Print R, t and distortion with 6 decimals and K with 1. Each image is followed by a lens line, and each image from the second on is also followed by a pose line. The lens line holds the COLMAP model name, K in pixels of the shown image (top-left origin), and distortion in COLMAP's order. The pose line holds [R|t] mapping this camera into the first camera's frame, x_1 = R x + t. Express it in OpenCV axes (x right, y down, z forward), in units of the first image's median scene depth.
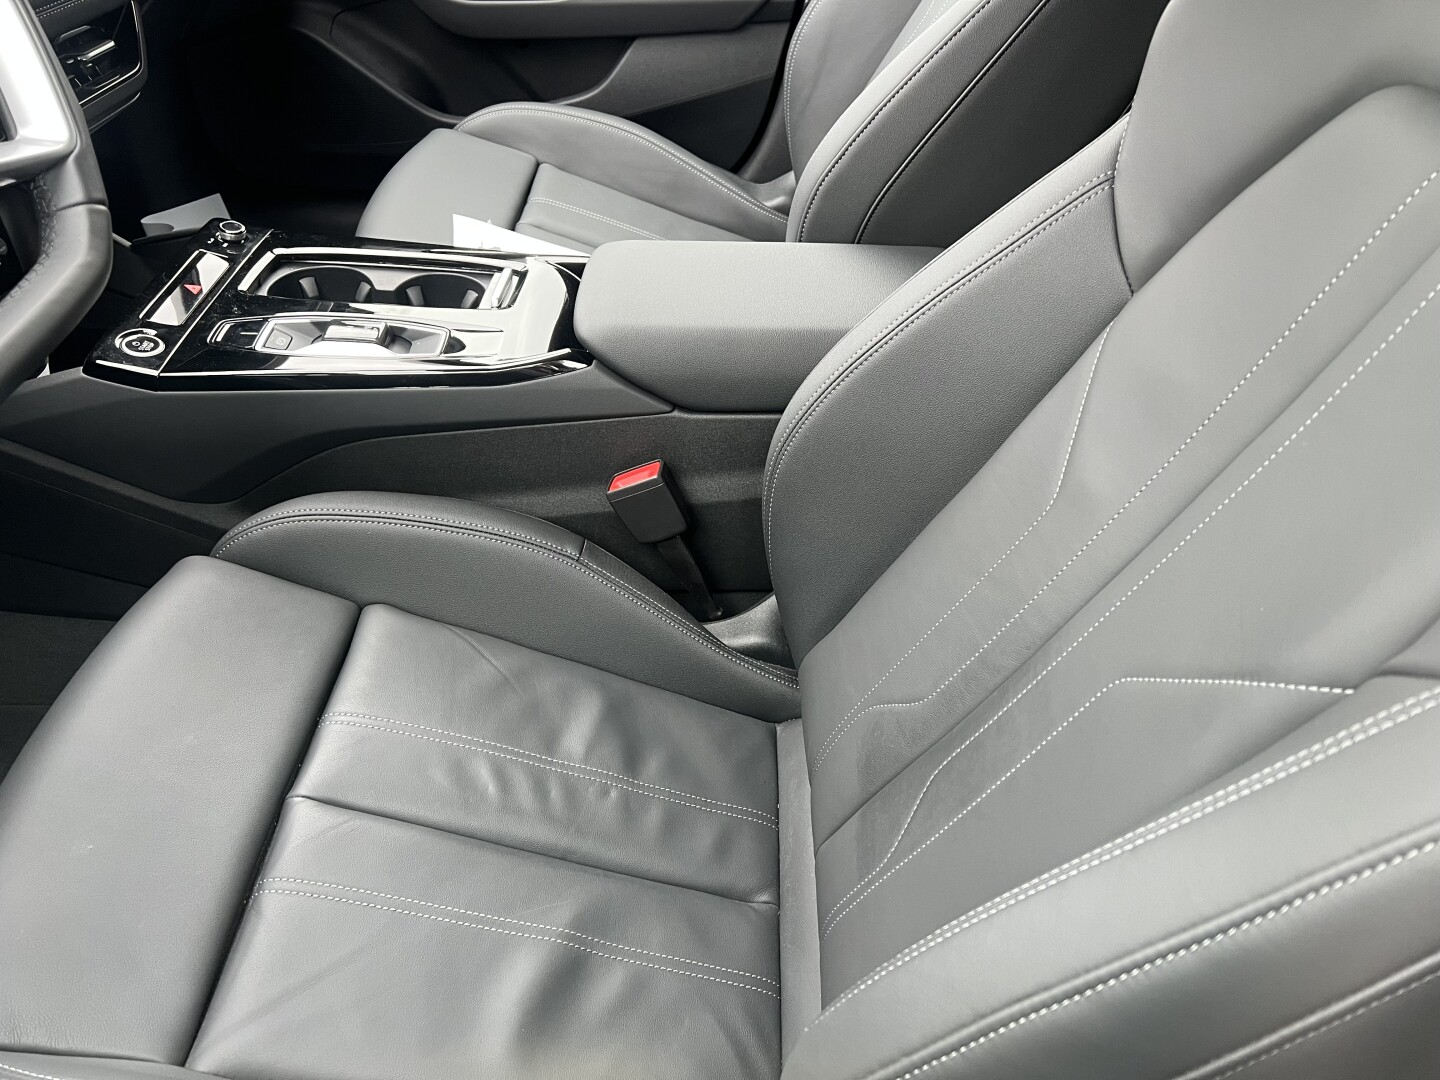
lens RADIAL K [[1105.5, 0, 725.9], [0, 1105.5, 537.8], [0, 0, 1]] dist [0.066474, -0.084592]
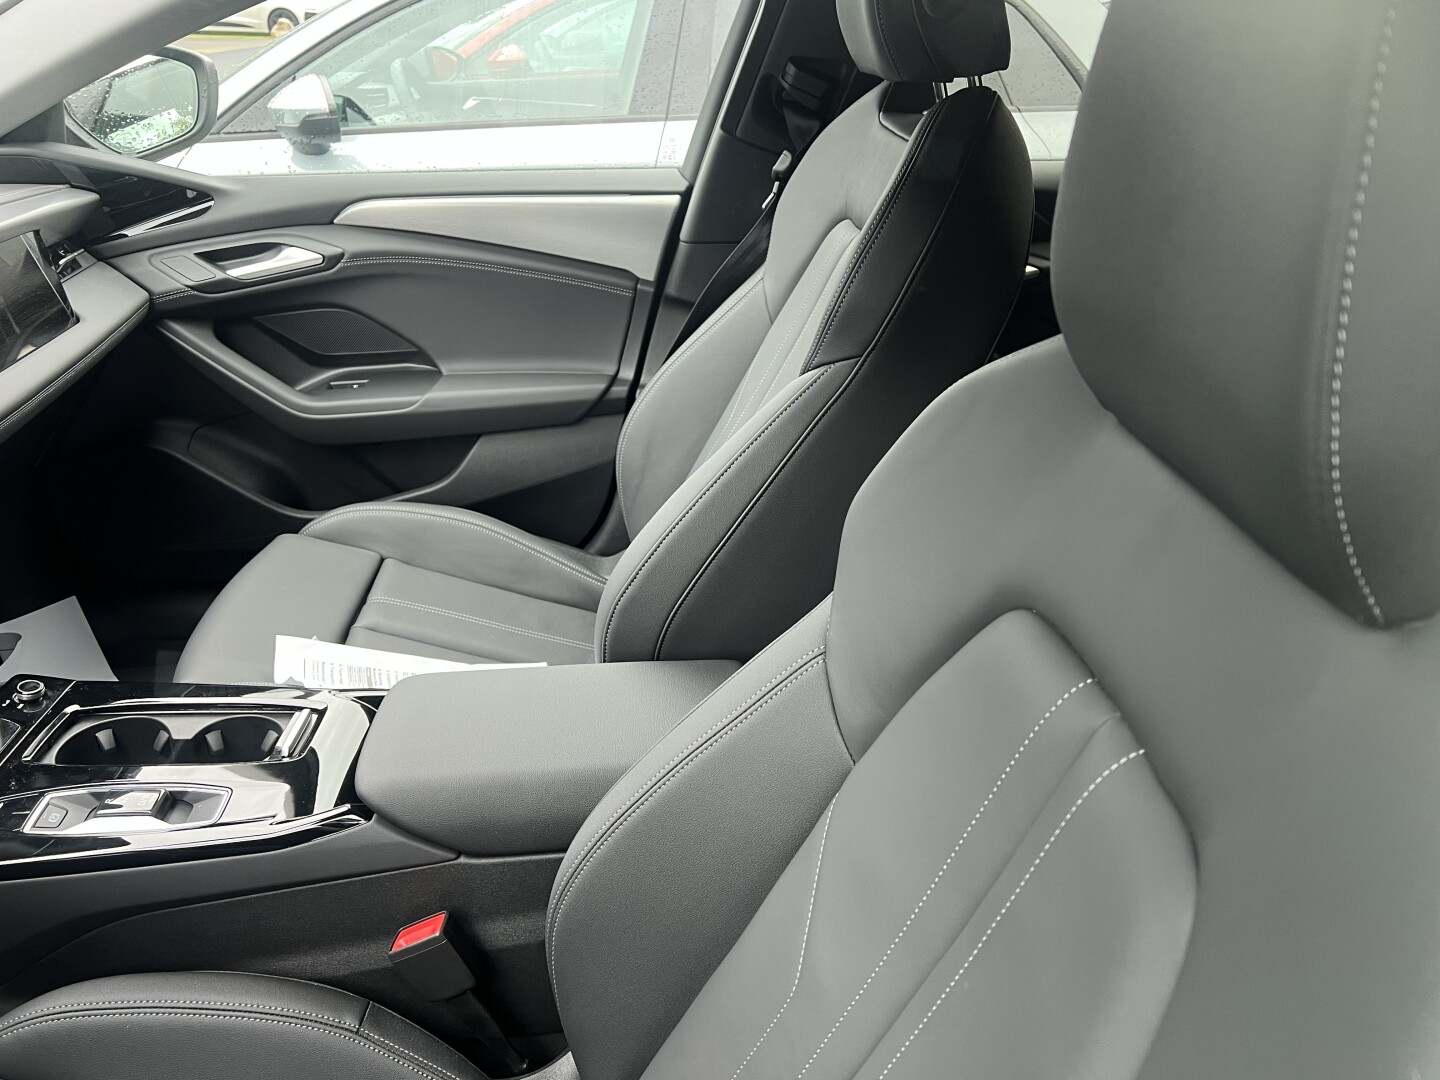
lens RADIAL K [[1105.5, 0, 725.9], [0, 1105.5, 537.8], [0, 0, 1]] dist [0.066474, -0.084592]
pose [[0.996801, -0.059182, 0.053714, 0.147760], [0.070205, 0.969555, -0.234593, -0.137166], [-0.038195, 0.237614, 0.970608, -0.037693]]
